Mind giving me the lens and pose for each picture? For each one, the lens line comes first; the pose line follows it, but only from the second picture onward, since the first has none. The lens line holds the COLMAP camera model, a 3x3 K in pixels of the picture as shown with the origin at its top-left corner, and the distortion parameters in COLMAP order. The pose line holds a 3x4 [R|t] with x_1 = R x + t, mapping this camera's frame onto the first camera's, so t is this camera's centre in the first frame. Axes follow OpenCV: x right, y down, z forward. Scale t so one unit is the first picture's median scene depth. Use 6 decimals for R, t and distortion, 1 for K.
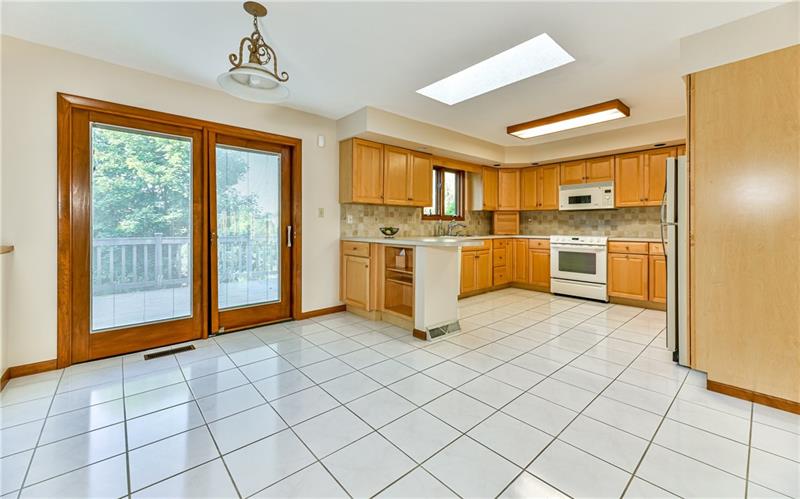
lens RADIAL K [[322.5, 0, 397.0], [0, 322.5, 227.8], [0, 0, 1]] dist [0.001457, 0.000091]
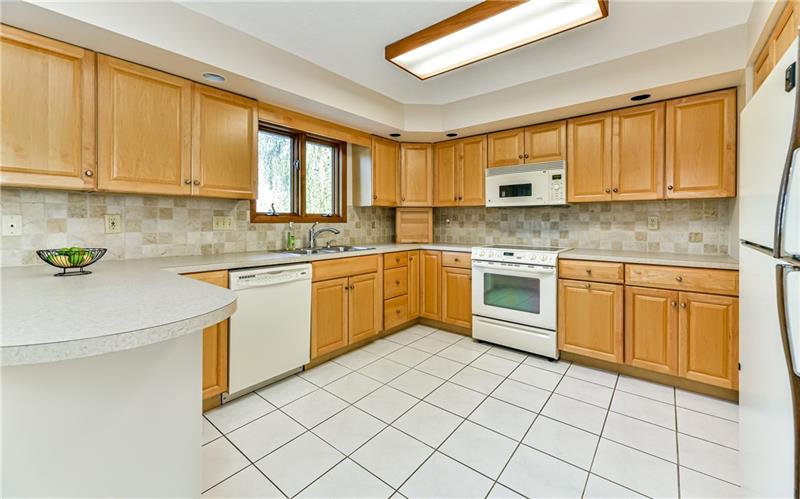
lens RADIAL K [[320.7, 0, 401.6], [0, 320.7, 223.2], [0, 0, 1]] dist [0.000908, 0.000064]
pose [[0.985782, -0.001974, 0.168016, 0.237272], [0.001533, 0.999995, 0.002751, -0.024687], [-0.168020, -0.002454, 0.985781, 0.411149]]
